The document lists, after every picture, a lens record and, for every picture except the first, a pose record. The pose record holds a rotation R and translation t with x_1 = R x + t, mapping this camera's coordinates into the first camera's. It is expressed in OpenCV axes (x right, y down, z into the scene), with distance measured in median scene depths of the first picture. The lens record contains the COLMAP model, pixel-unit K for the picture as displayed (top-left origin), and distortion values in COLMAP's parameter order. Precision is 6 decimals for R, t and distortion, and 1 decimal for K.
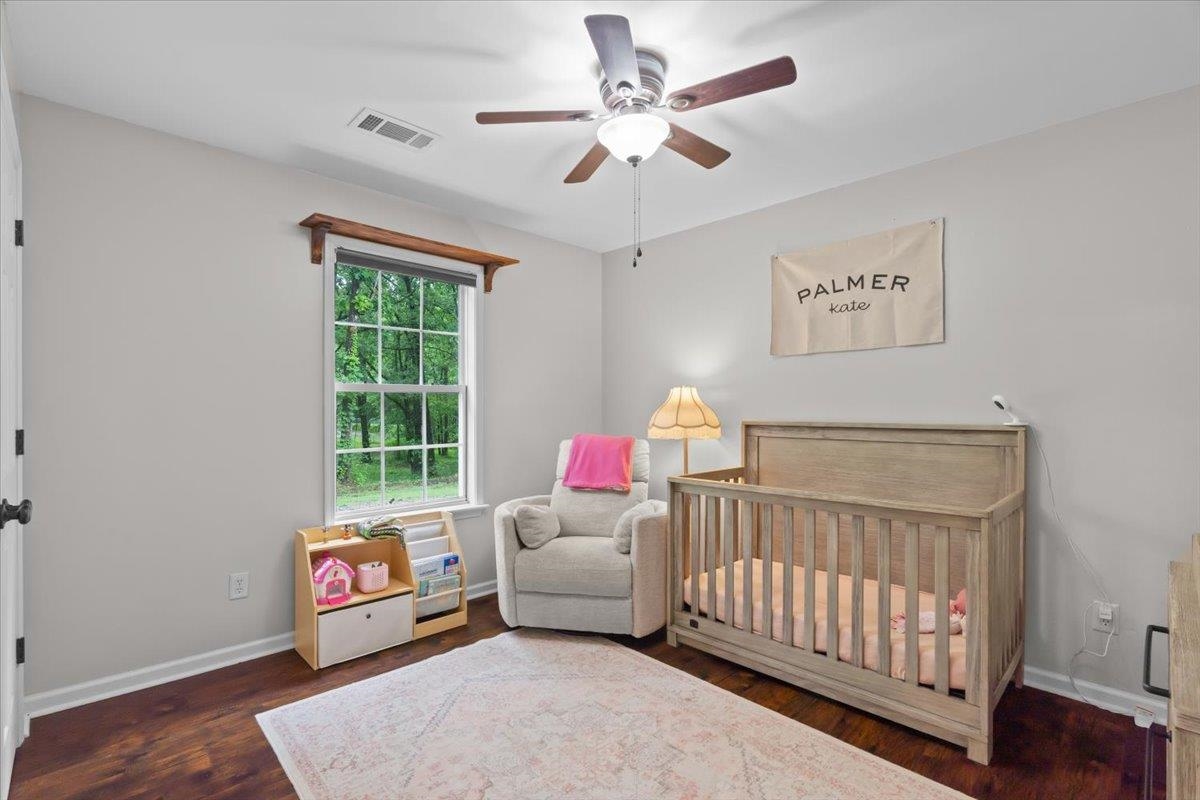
lens RADIAL K [[542.3, 0, 598.7], [0, 542.3, 411.7], [0, 0, 1]] dist [-0.001788, -0.000015]
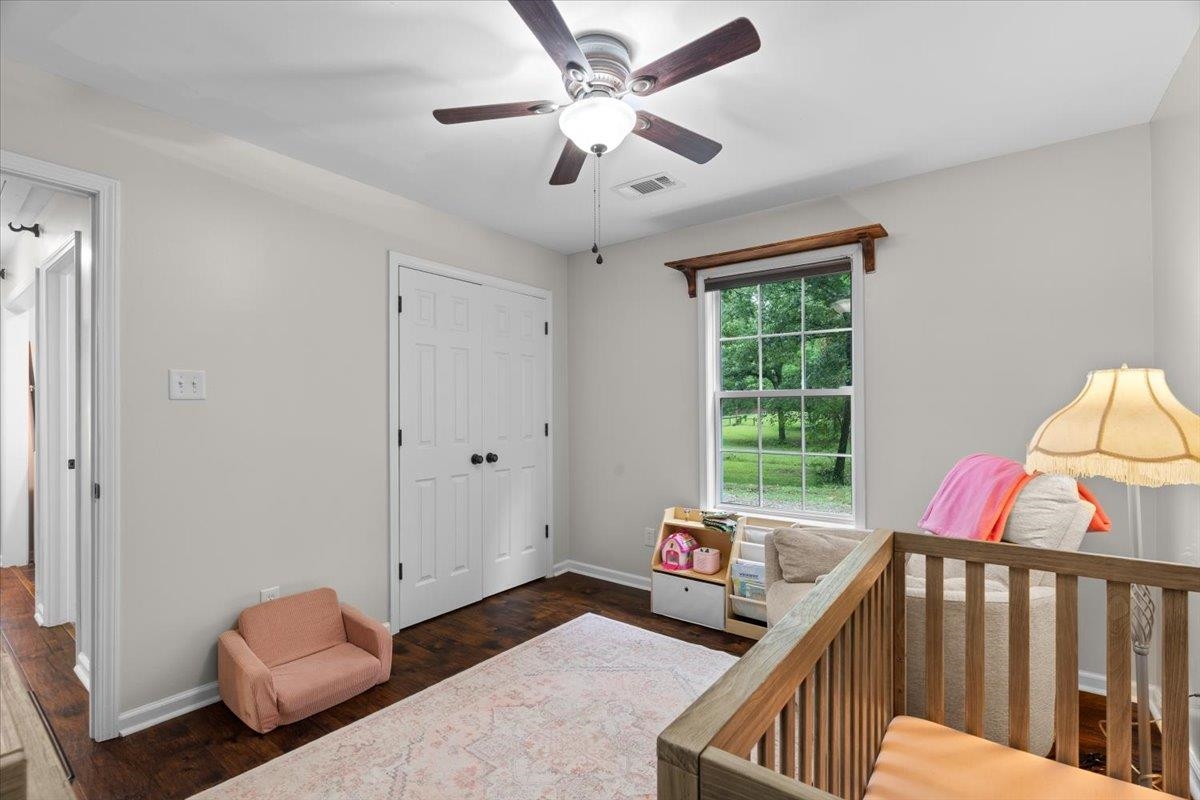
lens RADIAL K [[542.3, 0, 598.7], [0, 542.3, 411.7], [0, 0, 1]] dist [-0.001788, -0.000015]
pose [[0.162264, 0.001318, -0.986747, 0.714369], [-0.007193, 0.999974, 0.000153, -0.009253], [0.986721, 0.007073, 0.162269, 0.618980]]
